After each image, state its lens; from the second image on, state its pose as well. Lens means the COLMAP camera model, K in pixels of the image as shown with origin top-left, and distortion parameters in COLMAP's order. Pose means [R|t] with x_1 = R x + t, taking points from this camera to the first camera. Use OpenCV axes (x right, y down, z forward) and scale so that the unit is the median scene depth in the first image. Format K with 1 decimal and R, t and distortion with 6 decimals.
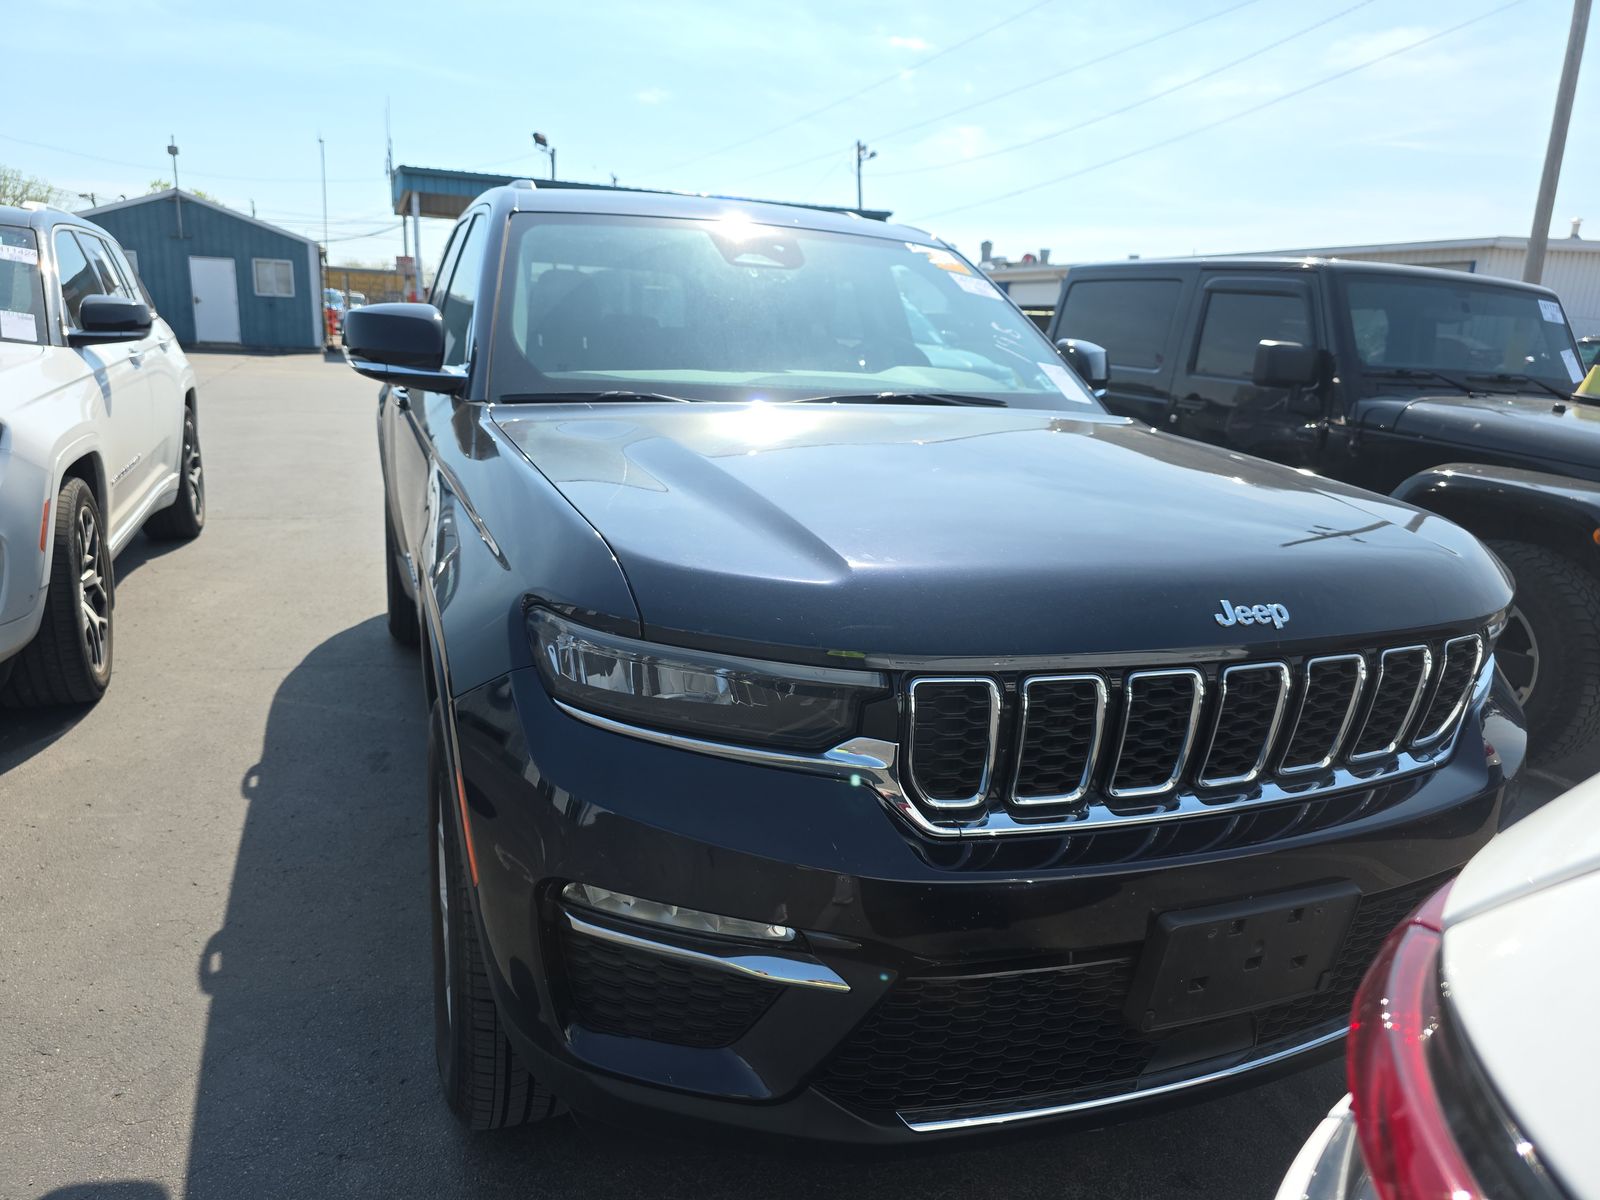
lens RADIAL K [[1085.6, 0, 795.5], [0, 1085.6, 607.0], [0, 0, 1]] dist [0.044100, -0.034301]
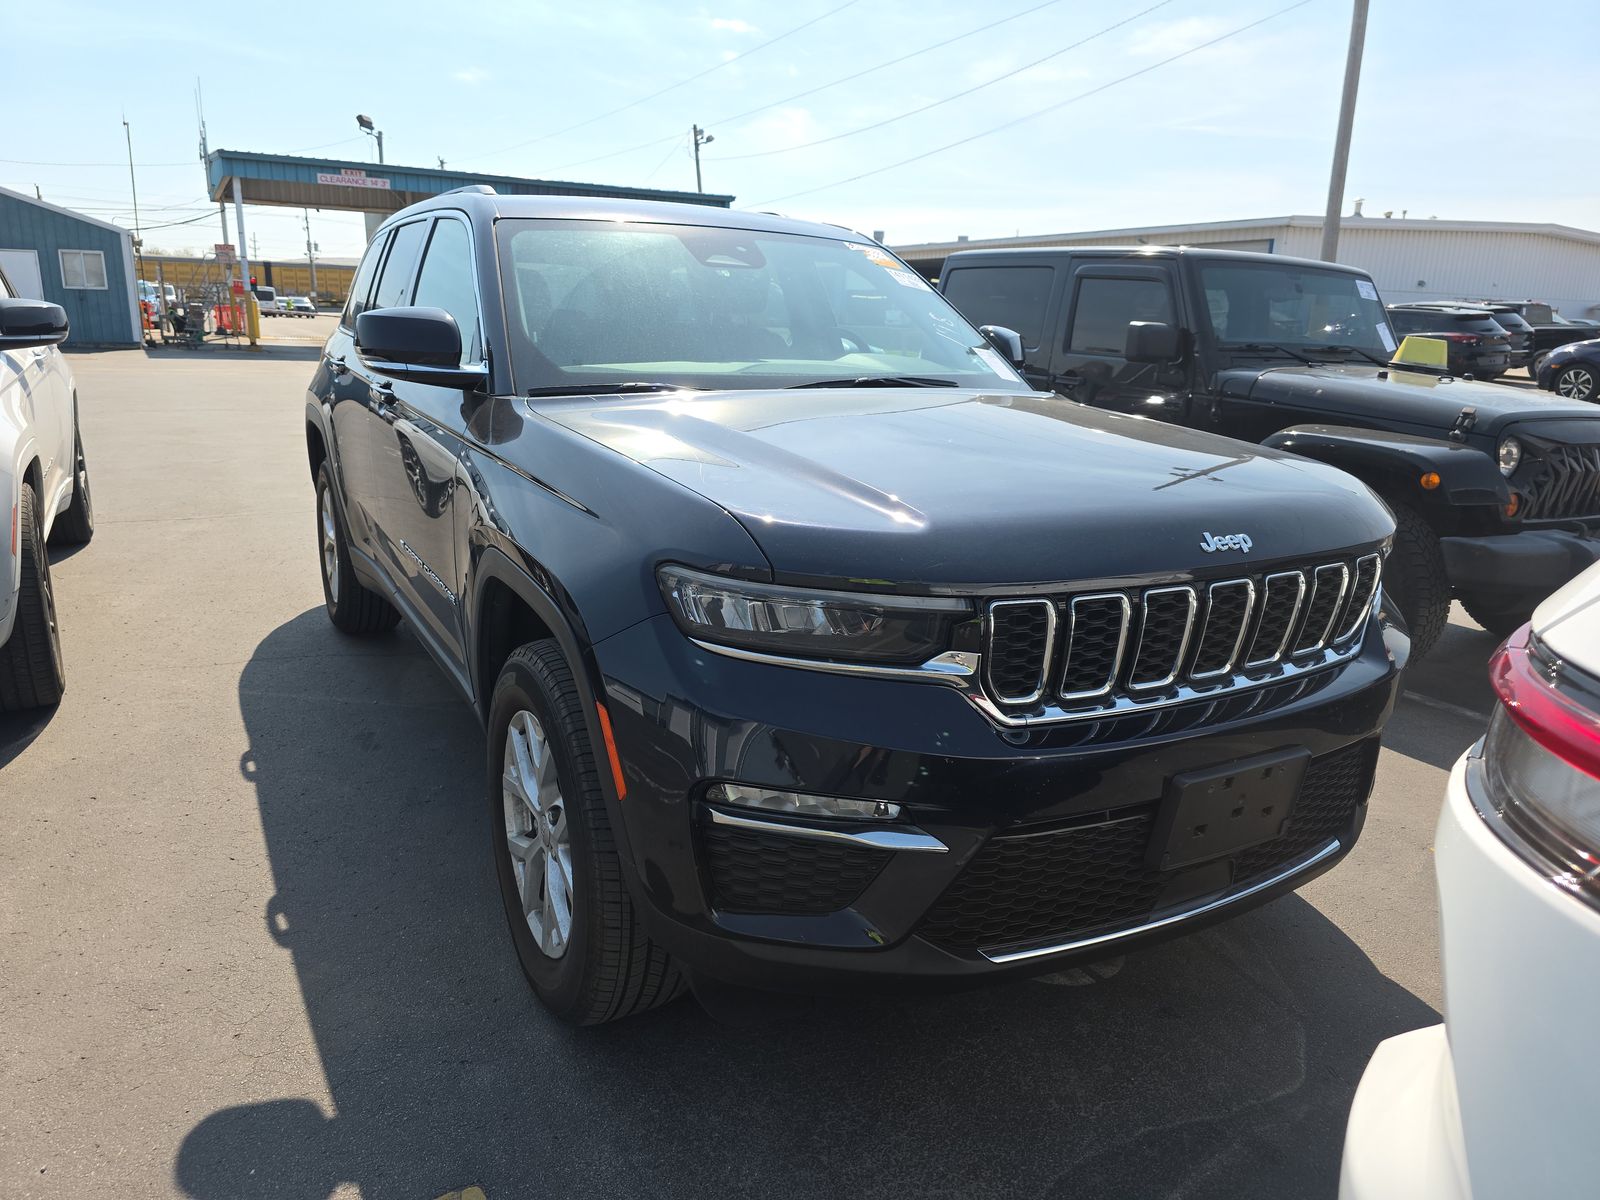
lens RADIAL K [[1072.1, 0, 789.1], [0, 1072.1, 594.2], [0, 0, 1]] dist [0.057212, -0.051606]
pose [[0.991248, -0.051428, 0.121582, -0.141884], [0.050708, 0.998673, 0.009009, 0.016902], [-0.121884, -0.002765, 0.992541, -0.115155]]
